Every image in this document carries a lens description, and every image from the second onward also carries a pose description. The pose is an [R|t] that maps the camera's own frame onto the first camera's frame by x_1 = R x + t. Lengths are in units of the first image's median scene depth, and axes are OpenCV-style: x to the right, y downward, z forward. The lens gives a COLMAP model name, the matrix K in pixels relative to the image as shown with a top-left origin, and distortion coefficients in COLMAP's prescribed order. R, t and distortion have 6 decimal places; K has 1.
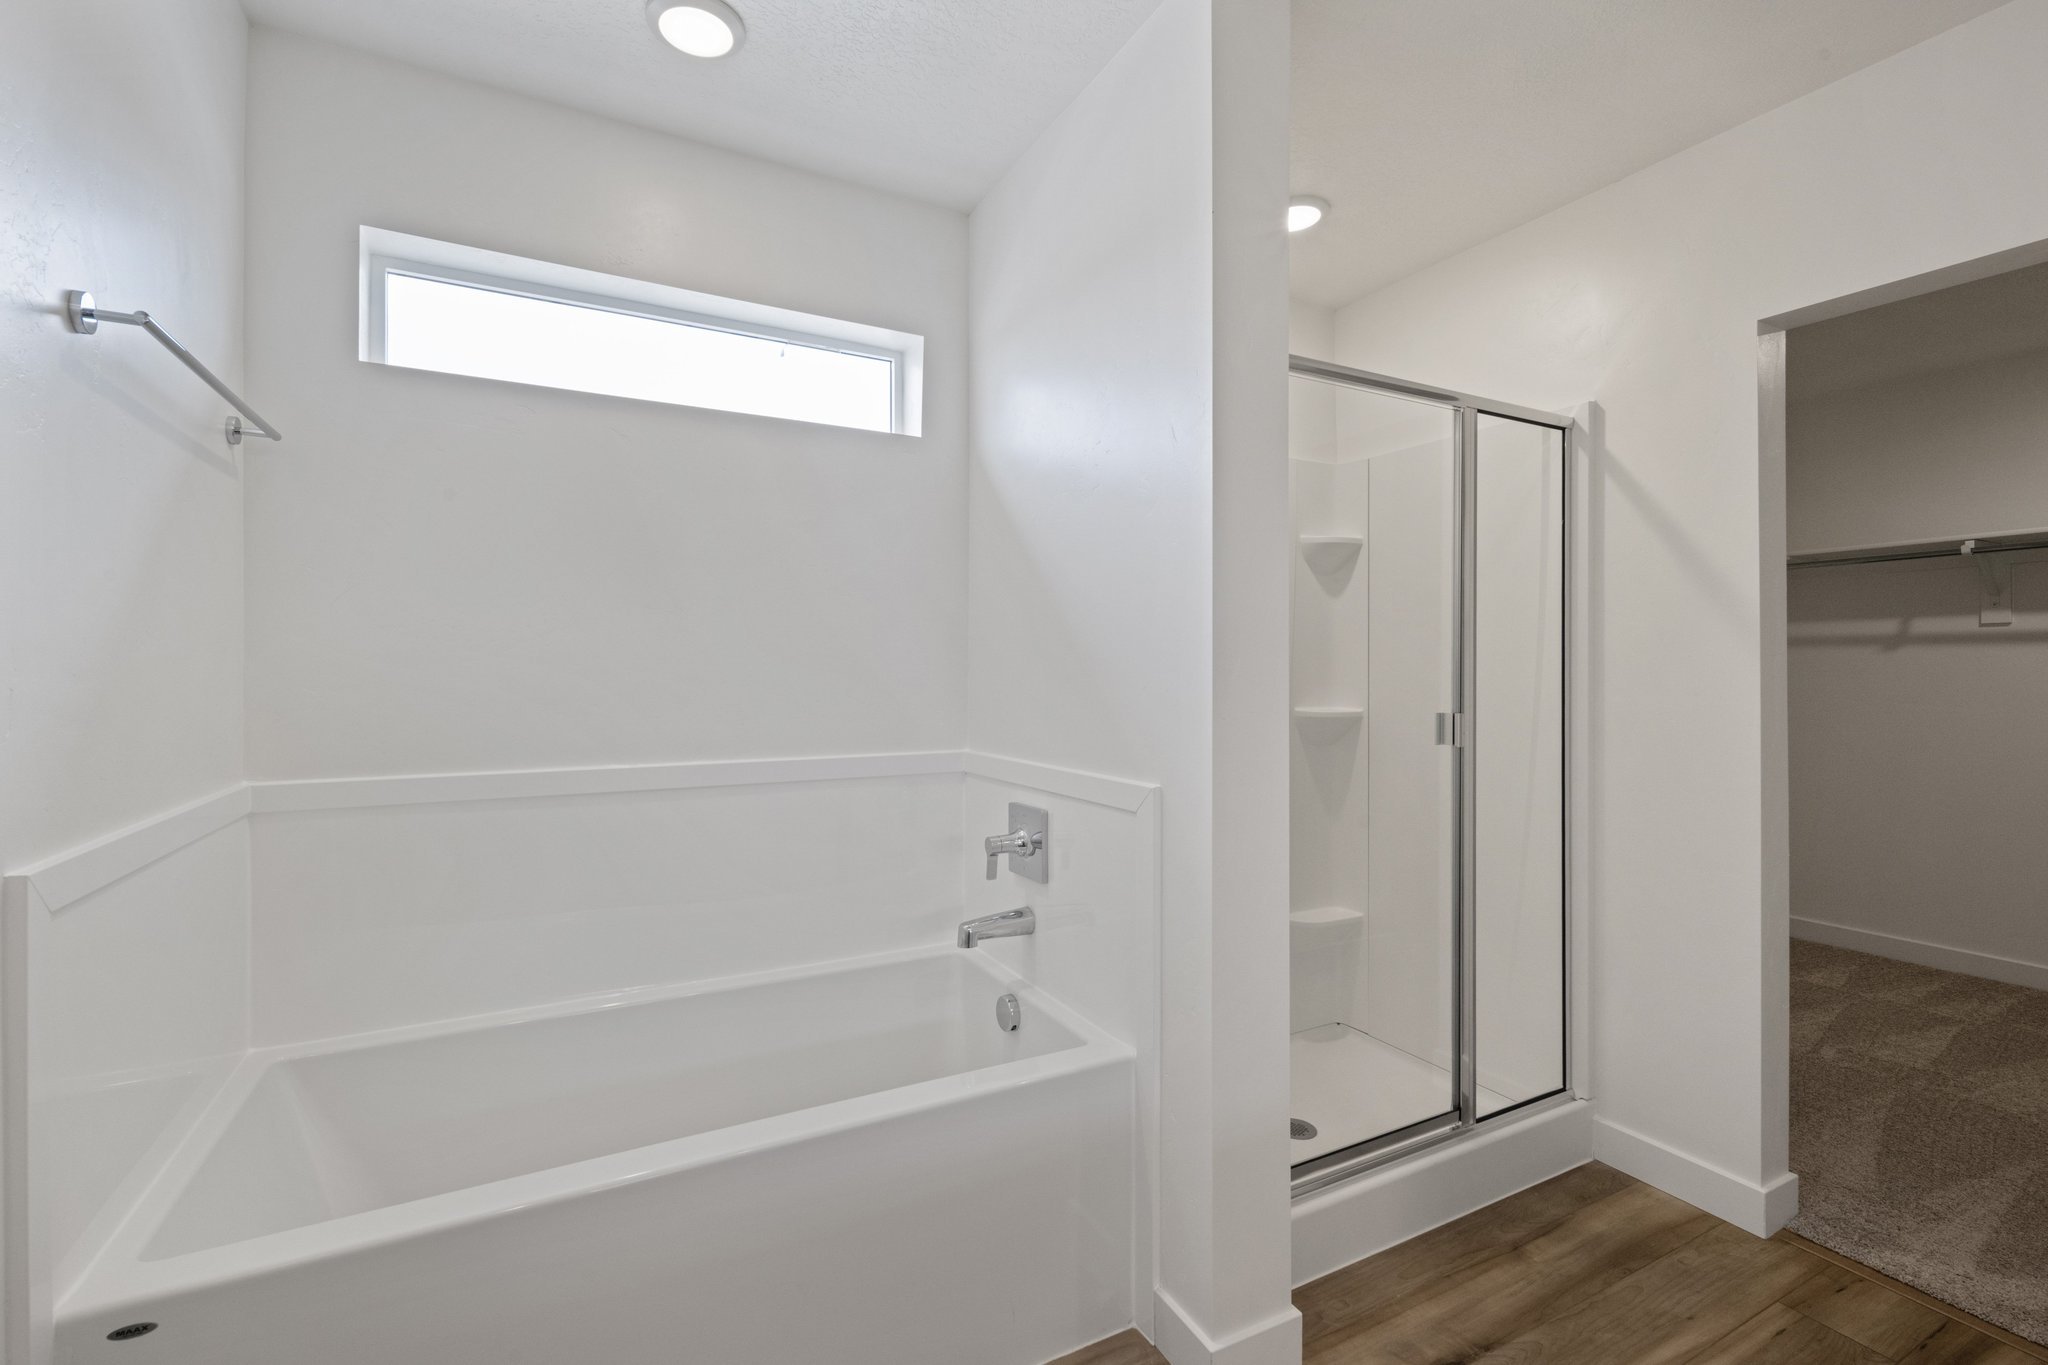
lens RADIAL K [[903.1, 0, 1017.7], [0, 903.1, 680.8], [0, 0, 1]] dist [0.006891, -0.002992]
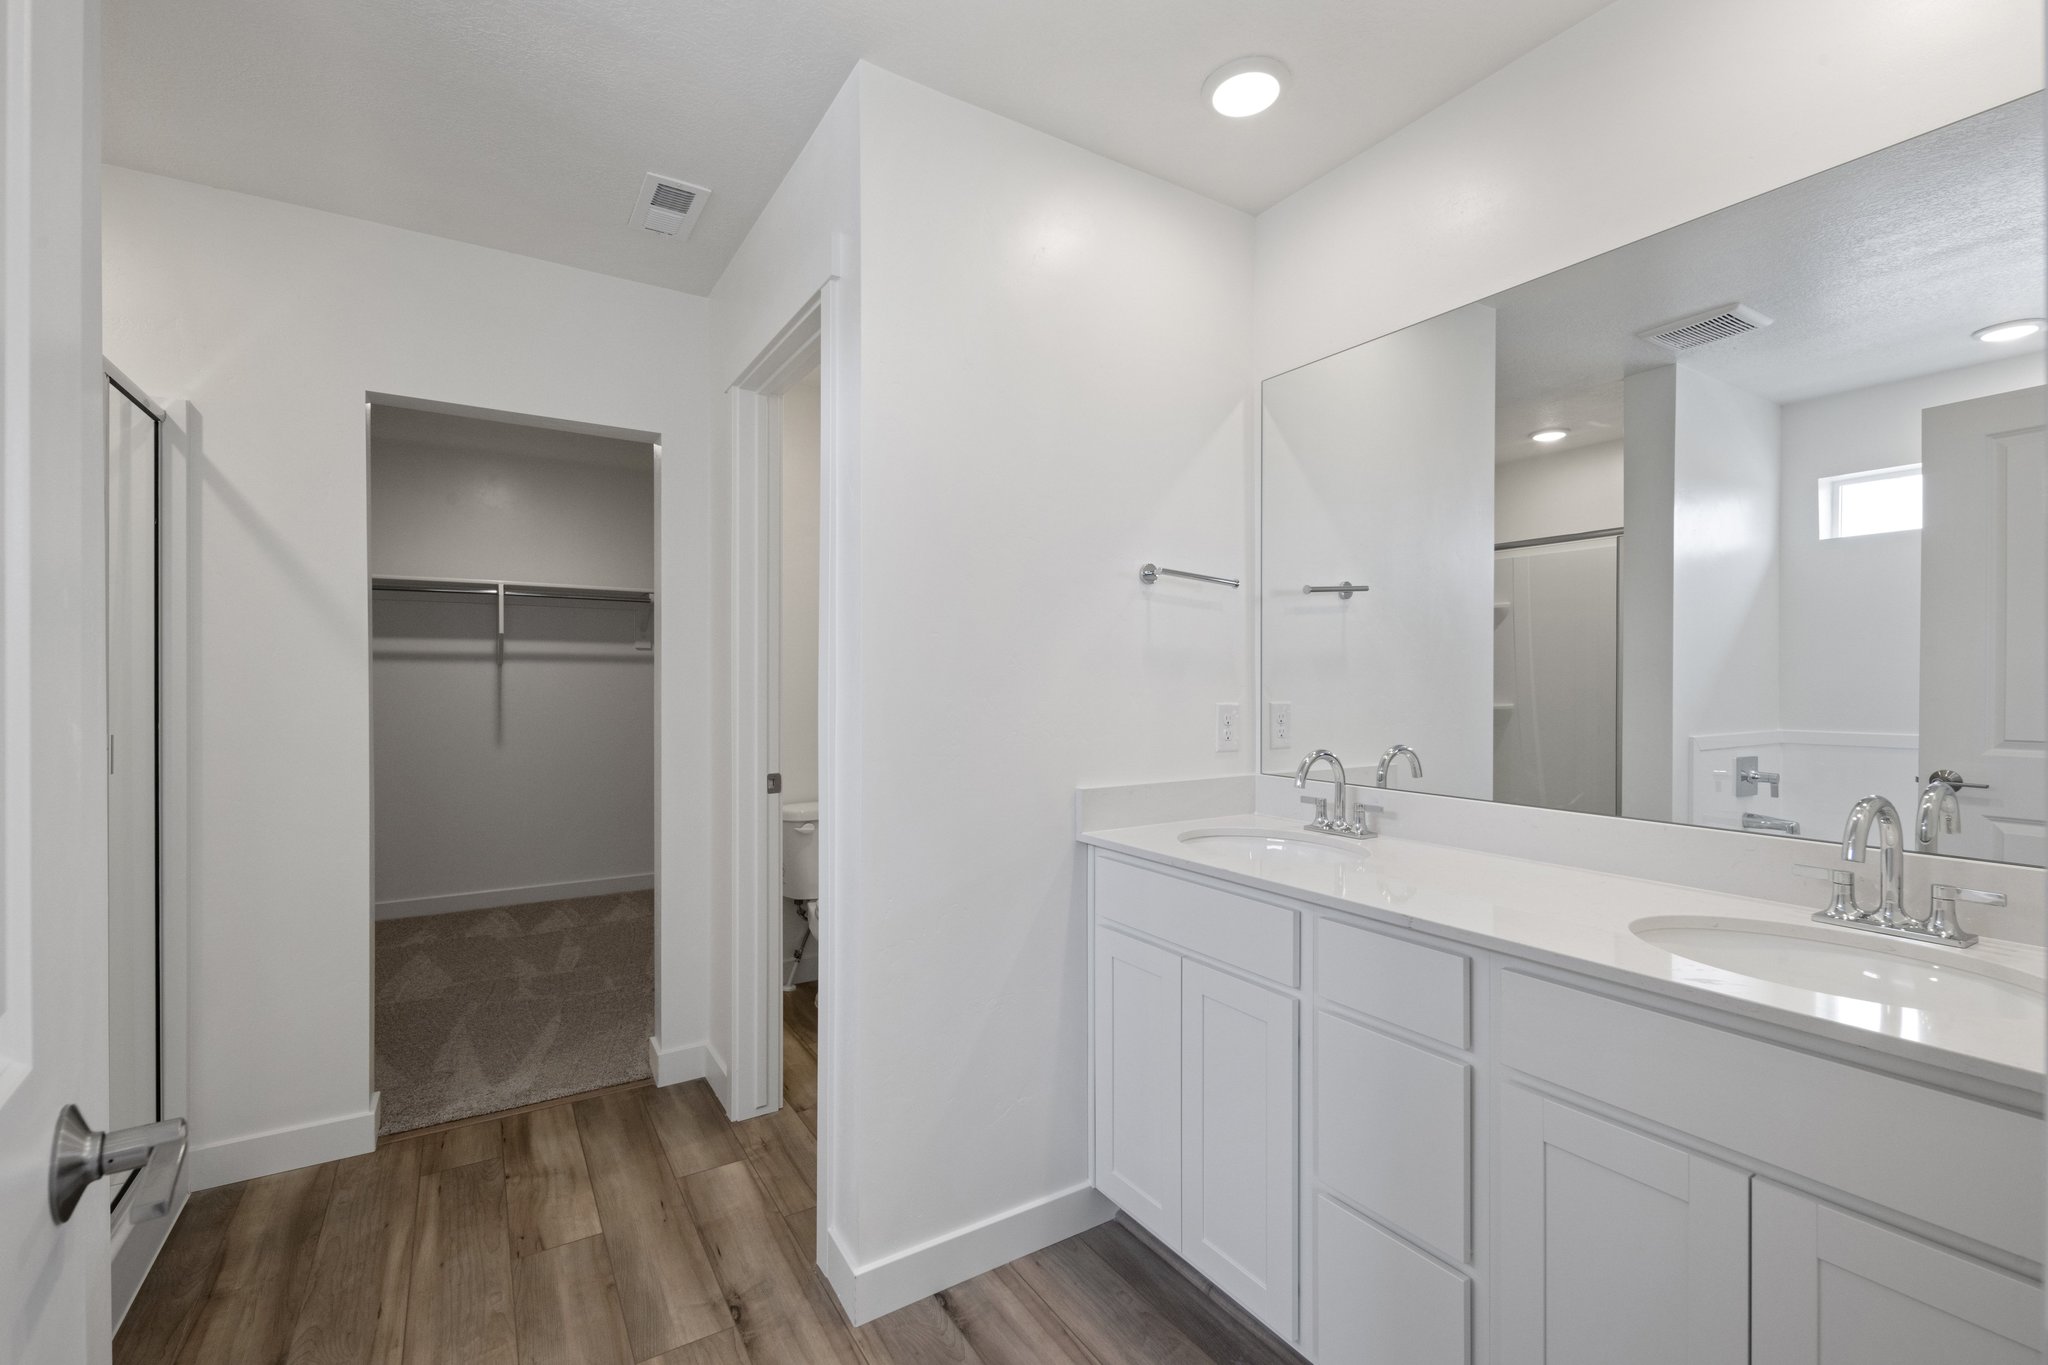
lens RADIAL K [[903.1, 0, 1023.0], [0, 903.1, 680.2], [0, 0, 1]] dist [0.006891, -0.002992]
pose [[-0.059104, -0.002917, 0.998248, -0.440138], [0.023220, 0.999721, 0.004296, 0.005207], [-0.997982, 0.023433, -0.059020, 0.203391]]
